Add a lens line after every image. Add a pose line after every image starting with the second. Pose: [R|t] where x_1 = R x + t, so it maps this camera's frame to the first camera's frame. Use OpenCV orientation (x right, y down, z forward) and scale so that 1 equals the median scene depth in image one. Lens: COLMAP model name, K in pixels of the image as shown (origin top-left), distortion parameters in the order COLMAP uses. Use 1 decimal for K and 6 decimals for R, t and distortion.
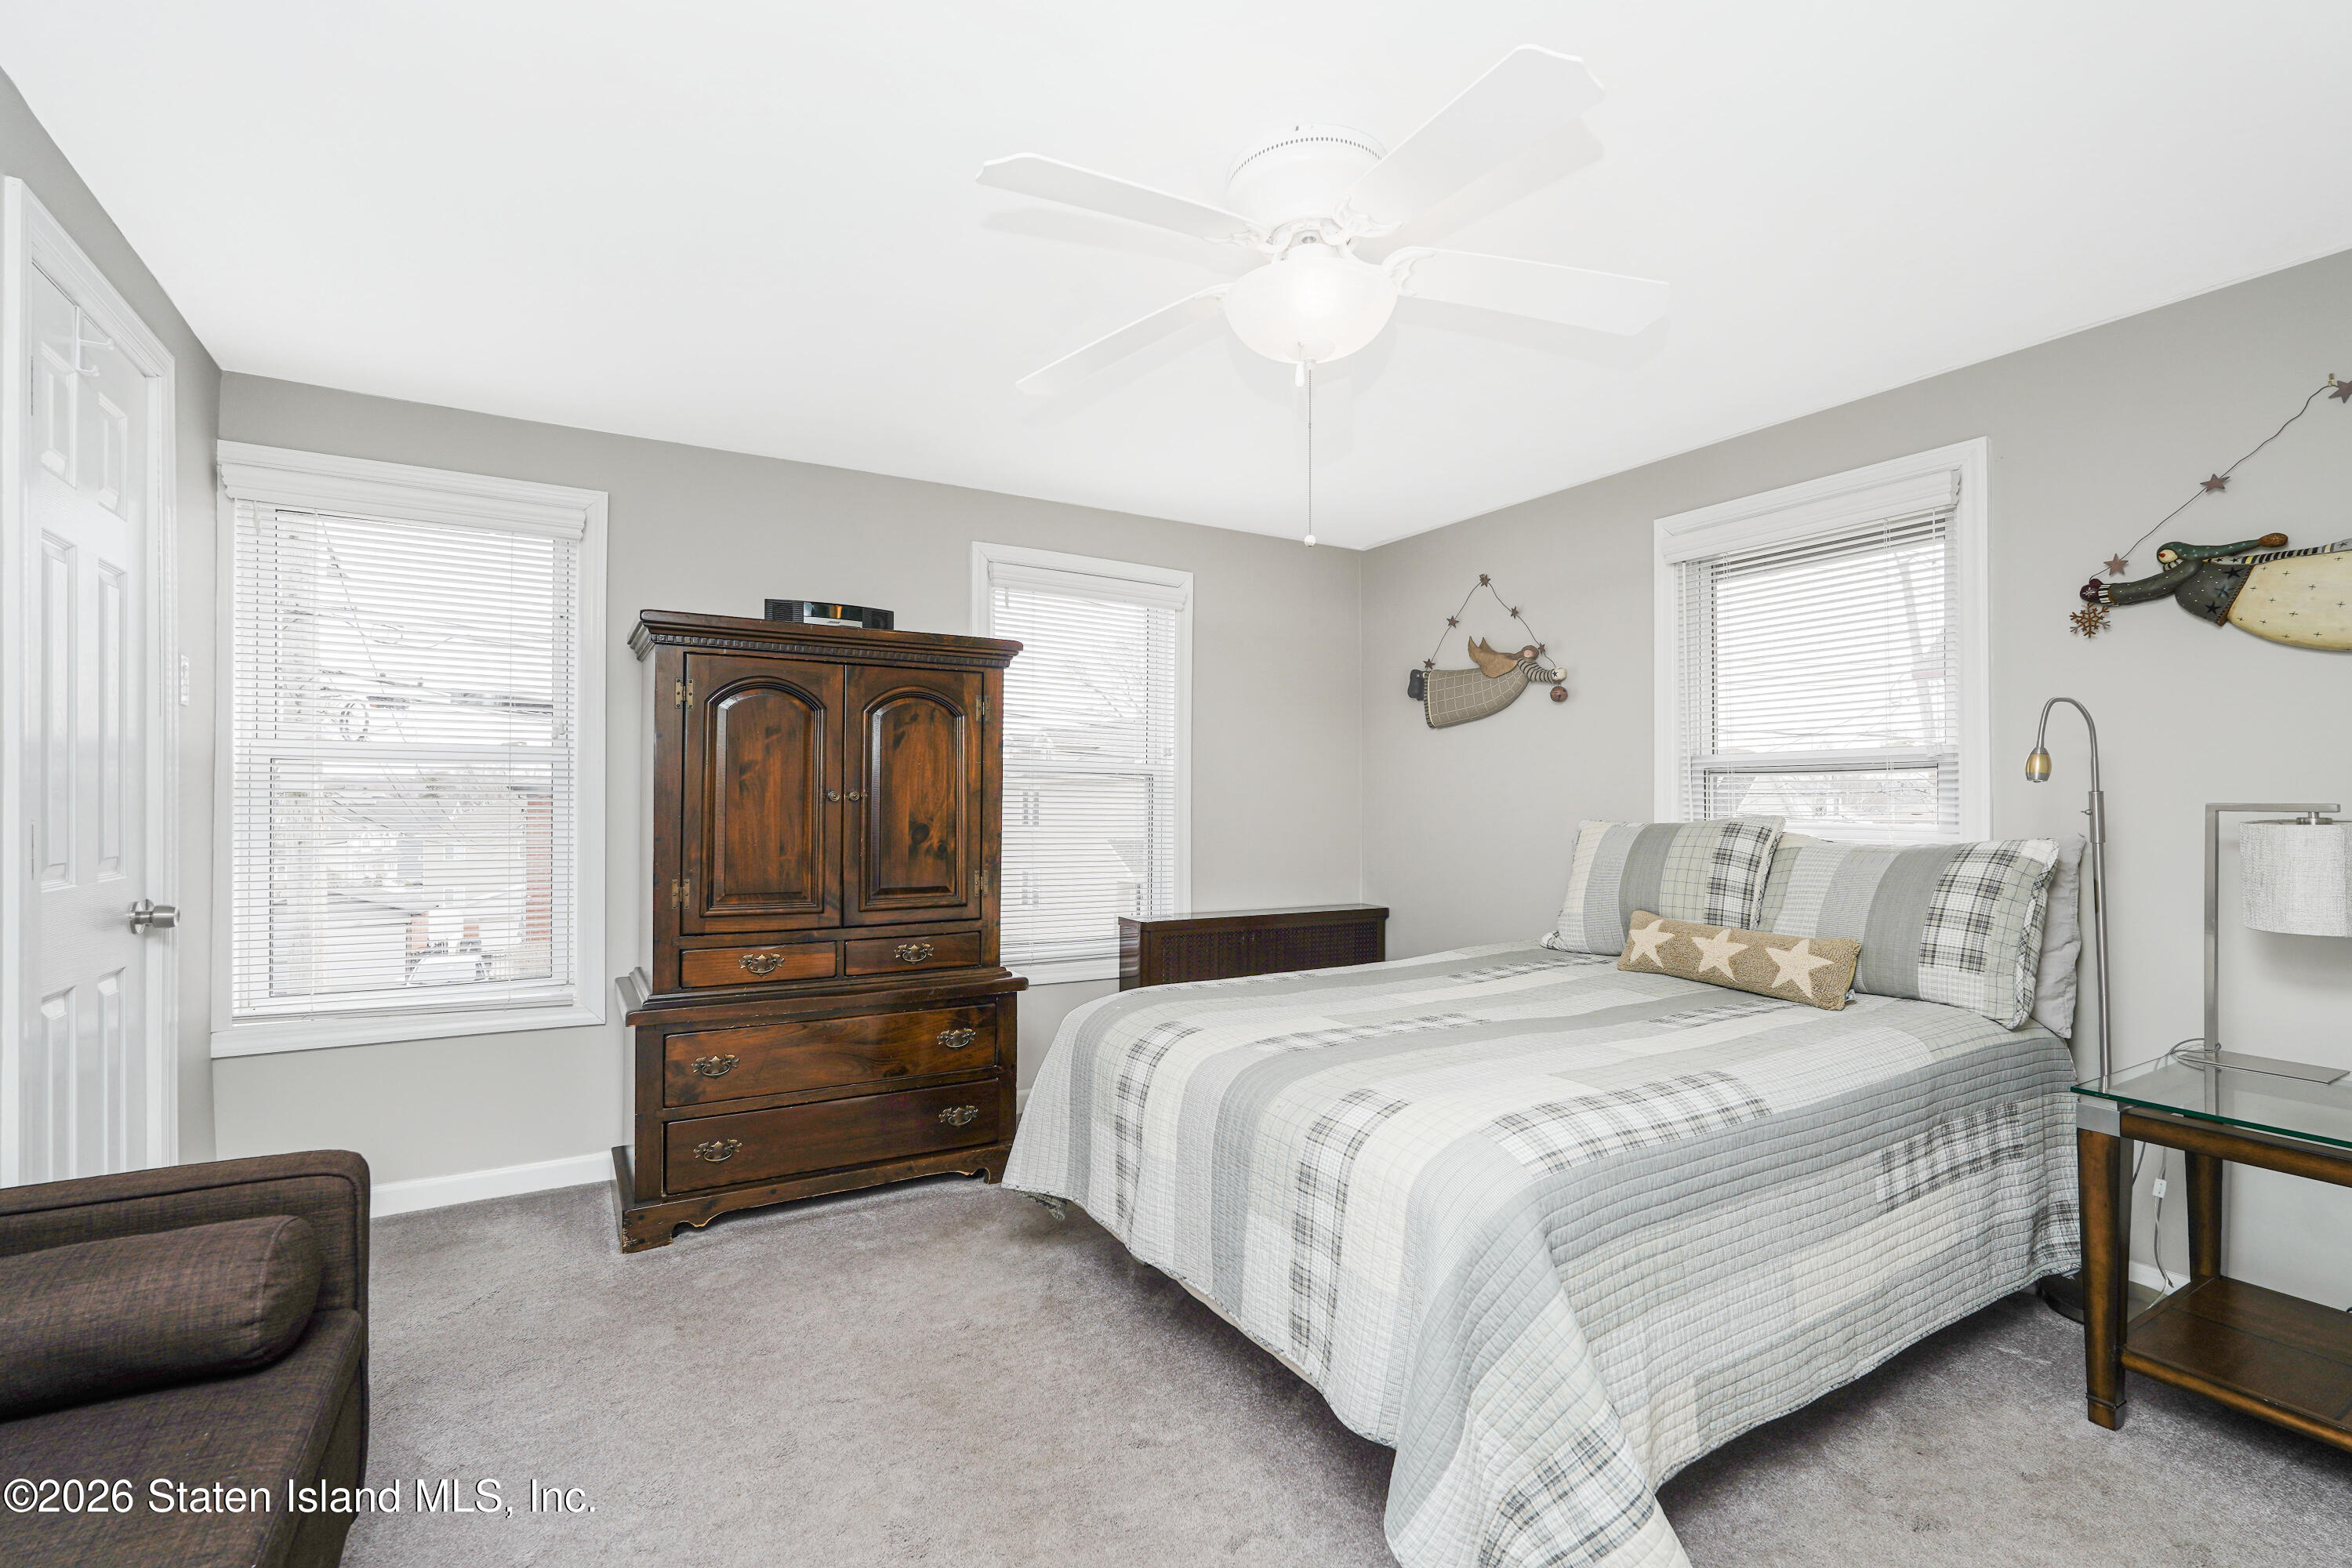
lens RADIAL K [[1051.6, 0, 1181.7], [0, 1051.6, 775.3], [0, 0, 1]] dist [-0.000184, 0.001535]
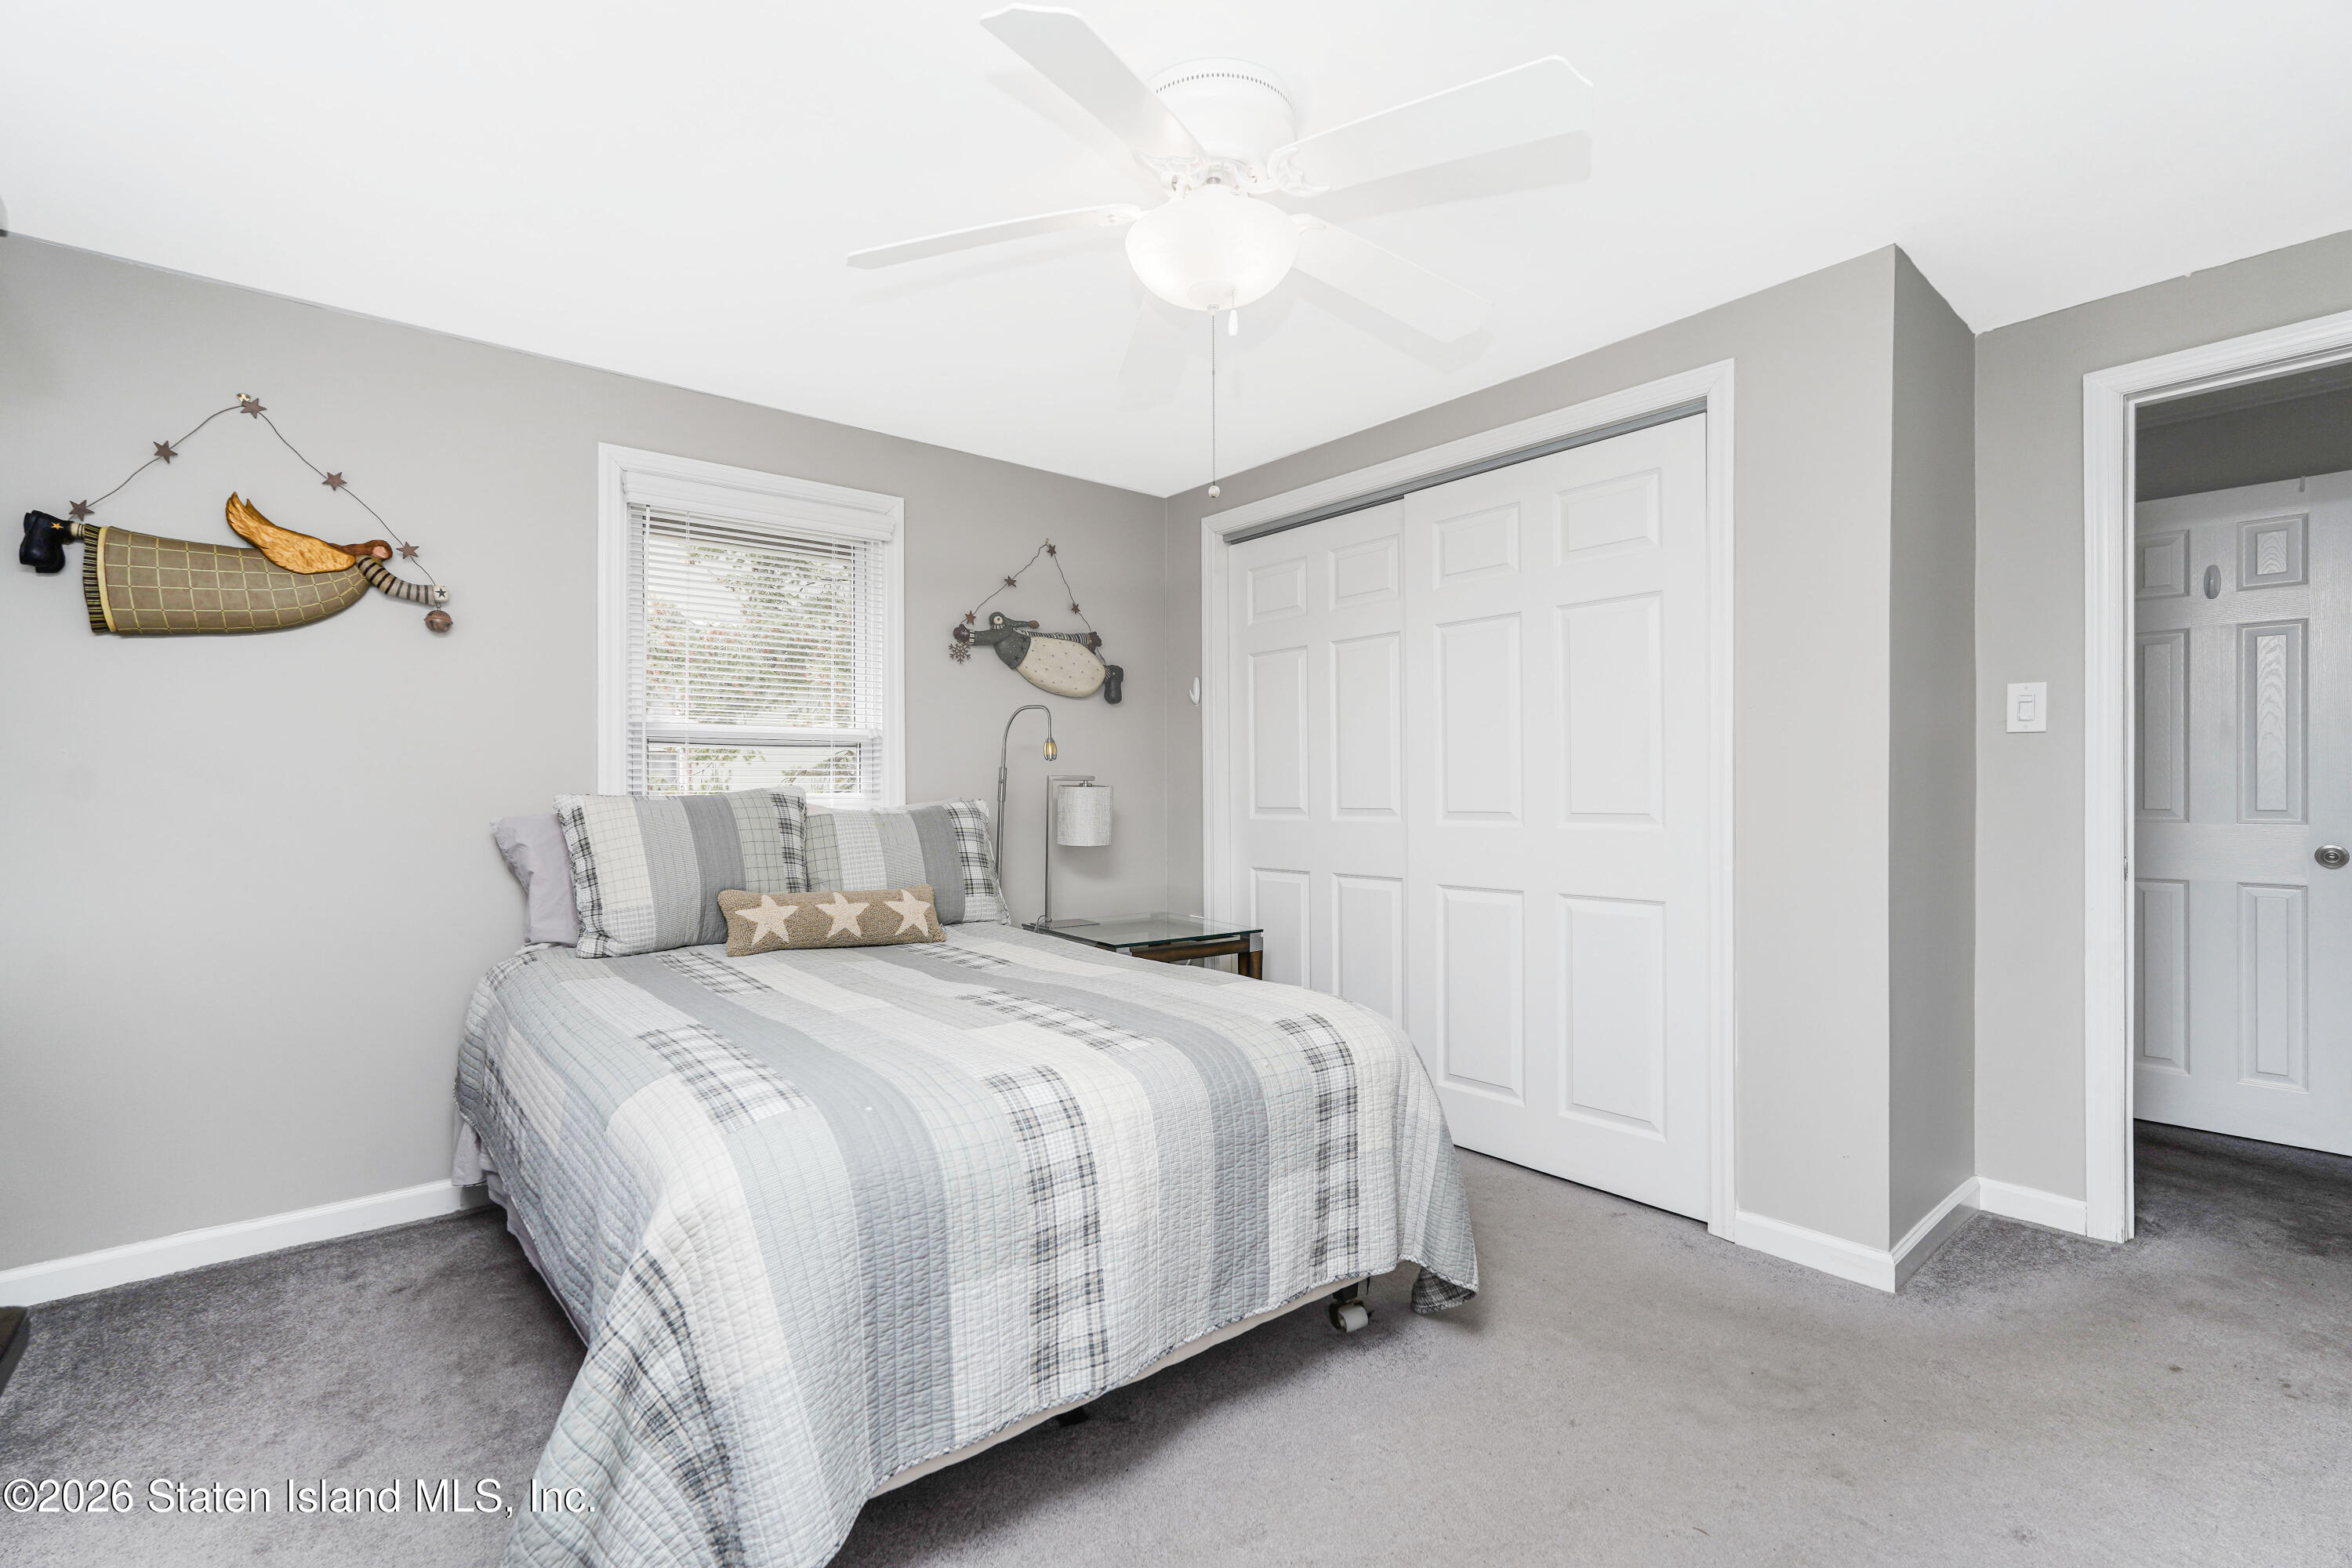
lens RADIAL K [[1051.6, 0, 1186.5], [0, 1051.6, 797.8], [0, 0, 1]] dist [-0.000184, 0.001535]
pose [[-0.145694, -0.006189, 0.989310, -0.621572], [-0.020379, 0.999787, 0.003253, 0.043690], [-0.989120, -0.019687, -0.145789, 0.873889]]
